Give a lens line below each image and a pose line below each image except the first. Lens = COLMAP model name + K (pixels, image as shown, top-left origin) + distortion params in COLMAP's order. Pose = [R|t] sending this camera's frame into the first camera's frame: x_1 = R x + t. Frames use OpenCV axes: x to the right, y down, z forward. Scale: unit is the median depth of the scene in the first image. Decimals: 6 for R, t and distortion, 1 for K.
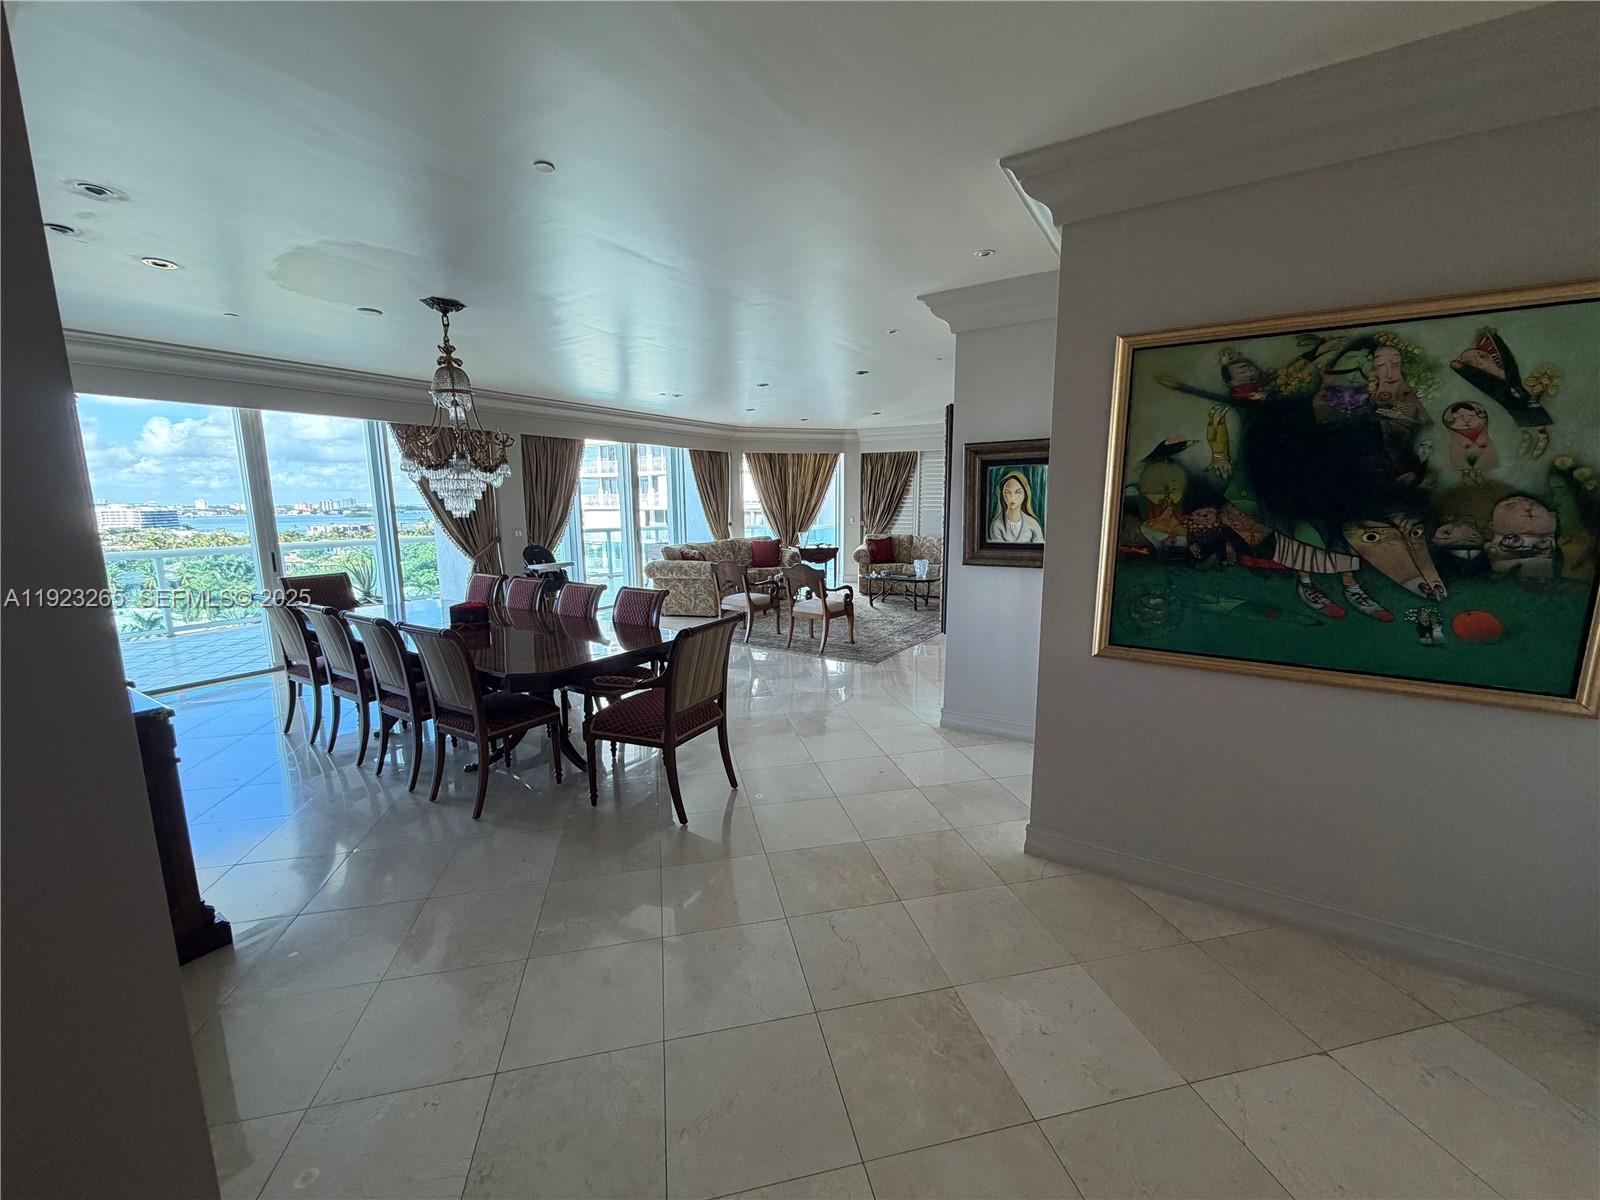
lens RADIAL K [[635.9, 0, 797.0], [0, 635.9, 598.3], [0, 0, 1]] dist [0.002321, 0.000039]
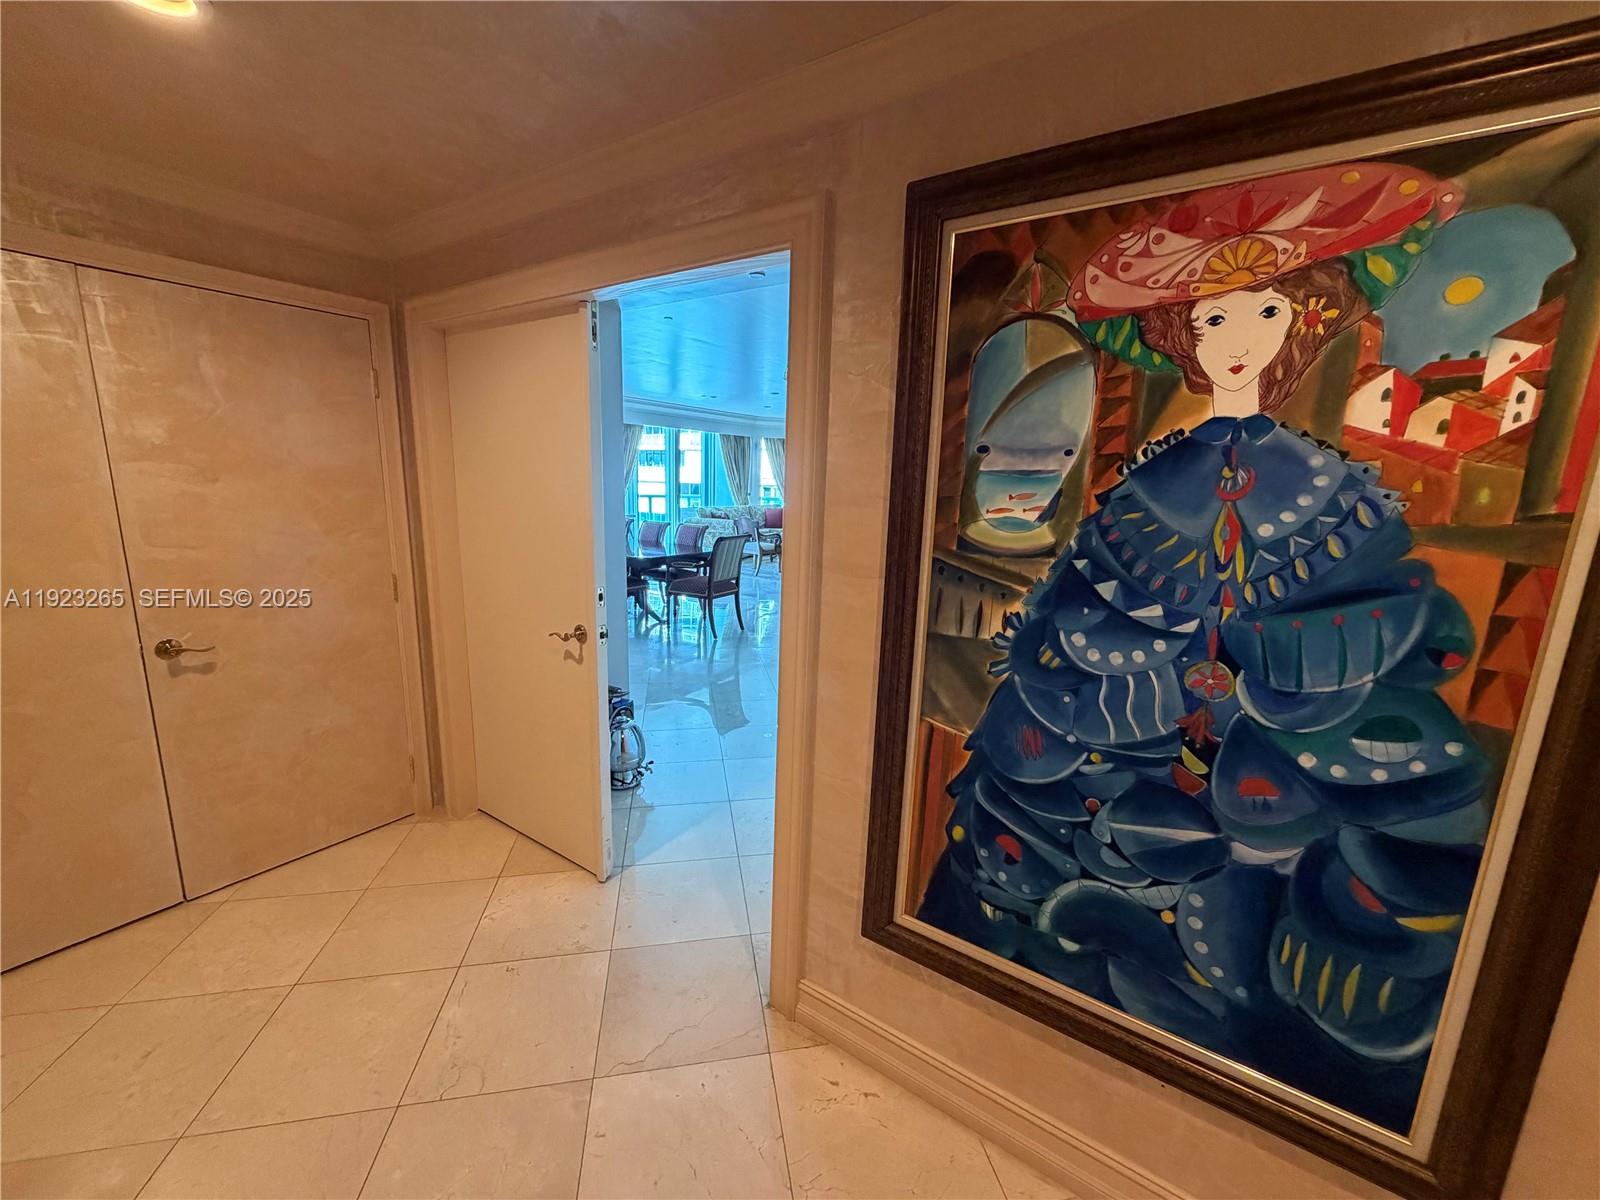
lens RADIAL K [[635.9, 0, 798.5], [0, 635.9, 603.3], [0, 0, 1]] dist [0.002321, 0.000039]
pose [[0.998660, 0.044306, -0.026739, 0.035042], [-0.043126, 0.998135, 0.043194, 0.041597], [0.028603, -0.041983, 0.998709, -0.265424]]
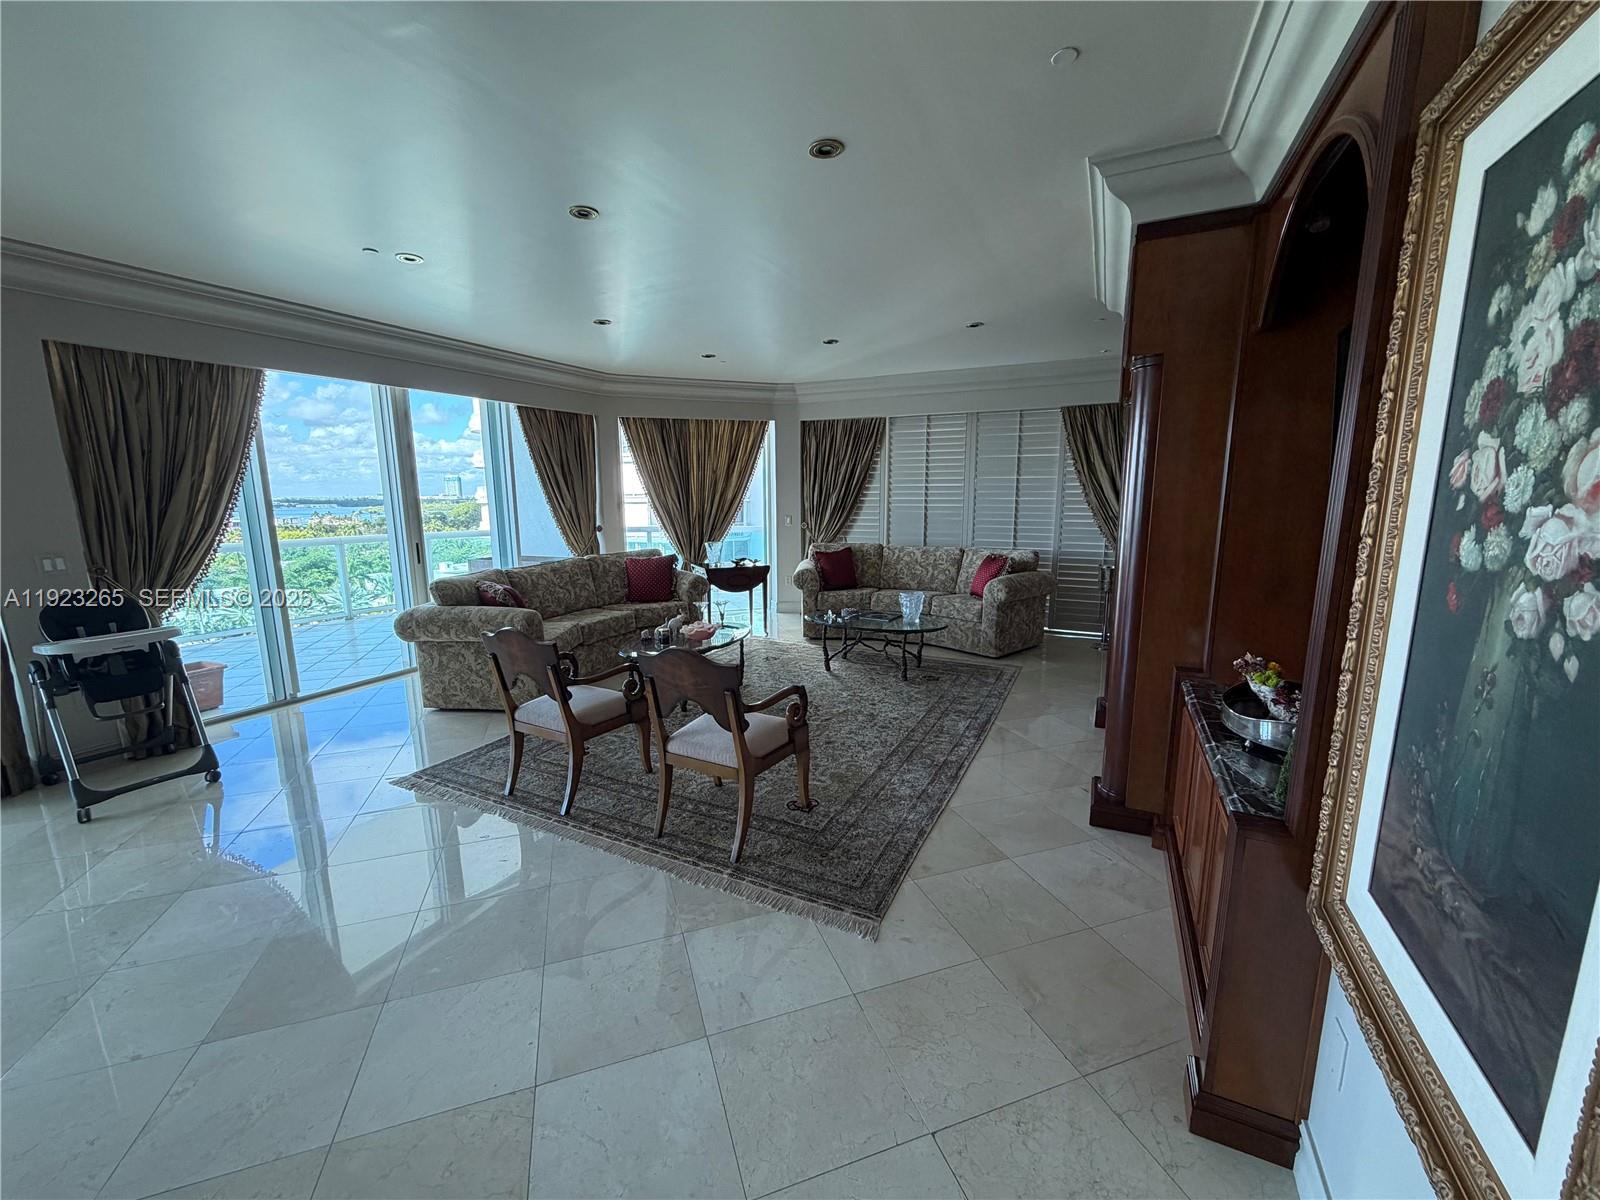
lens RADIAL K [[635.9, 0, 801.5], [0, 635.9, 603.9], [0, 0, 1]] dist [0.002321, 0.000039]
pose [[0.993035, -0.020547, 0.116018, 0.022117], [0.018285, 0.999622, 0.020530, -0.054289], [-0.116396, -0.018265, 0.993035, 0.363021]]
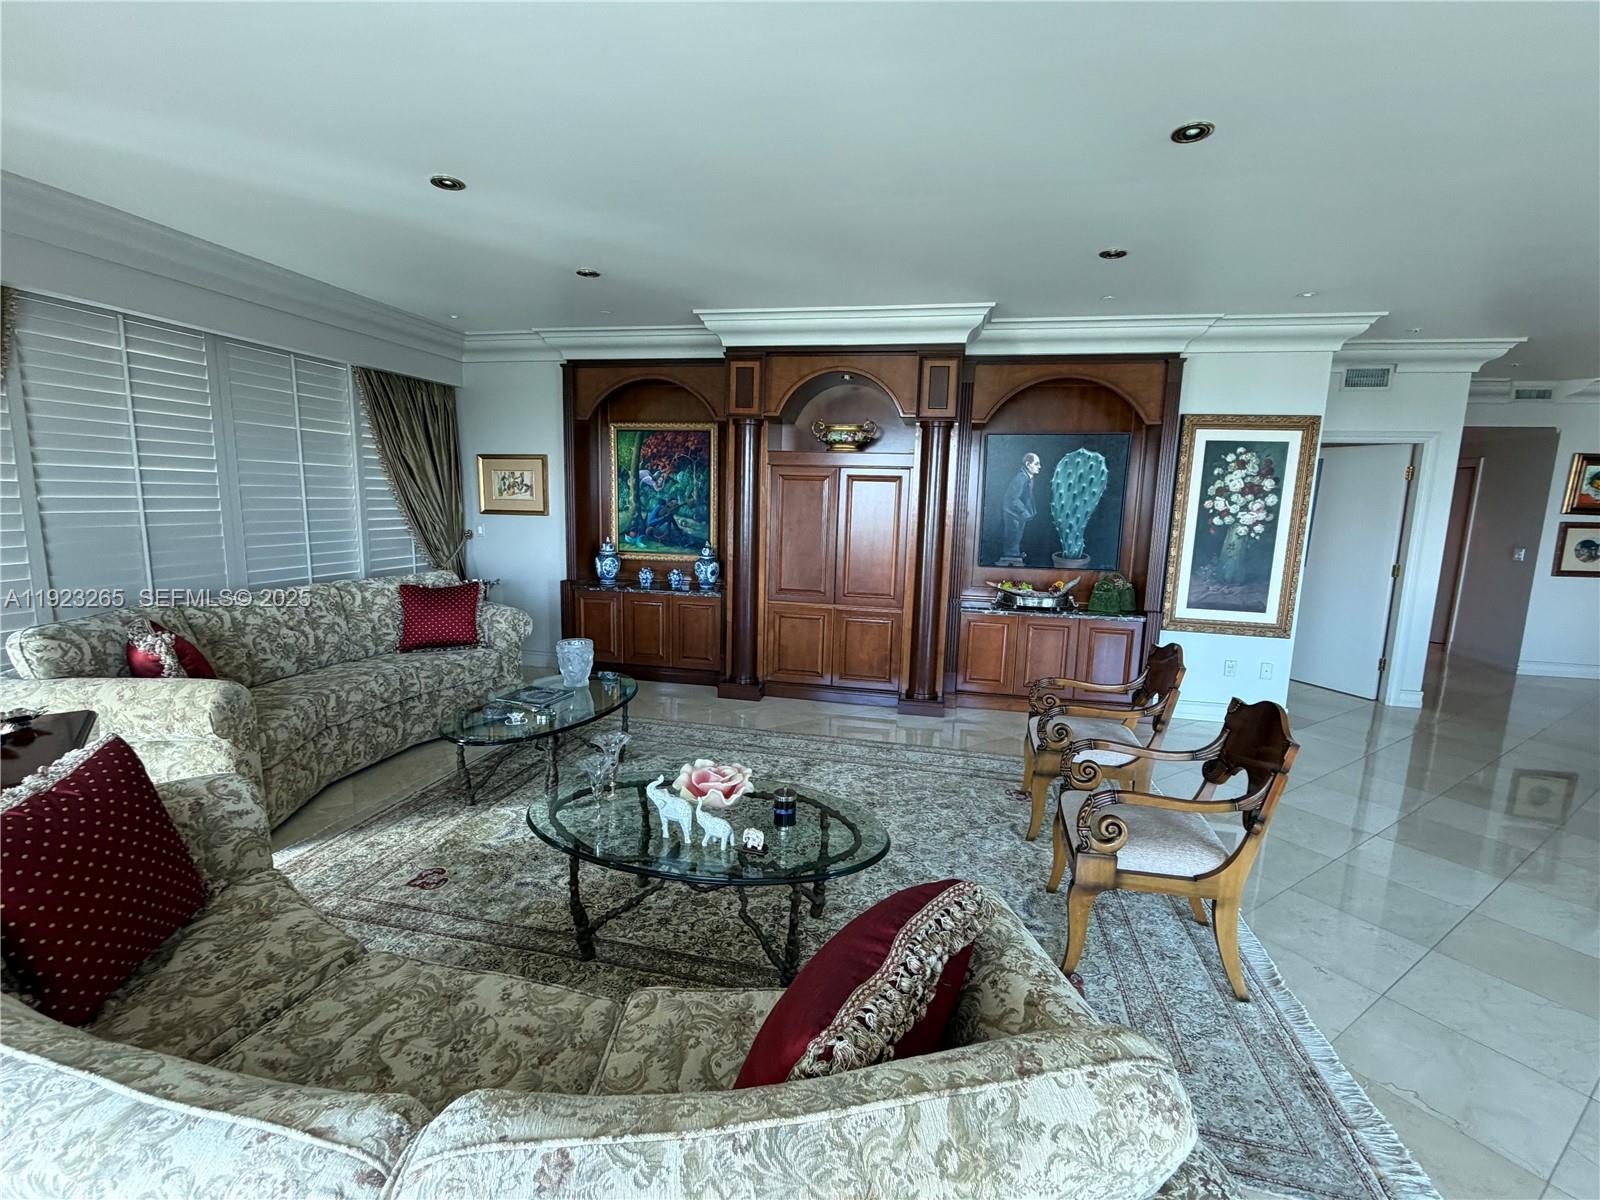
lens RADIAL K [[698.6, 0, 803.0], [0, 698.6, 602.1], [0, 0, 1]] dist [0.000982, 0.000038]
pose [[-0.355402, -0.145265, 0.923357, -0.200556], [0.120364, 0.972513, 0.199327, -0.126432], [-0.926932, 0.181980, -0.328148, 0.824407]]
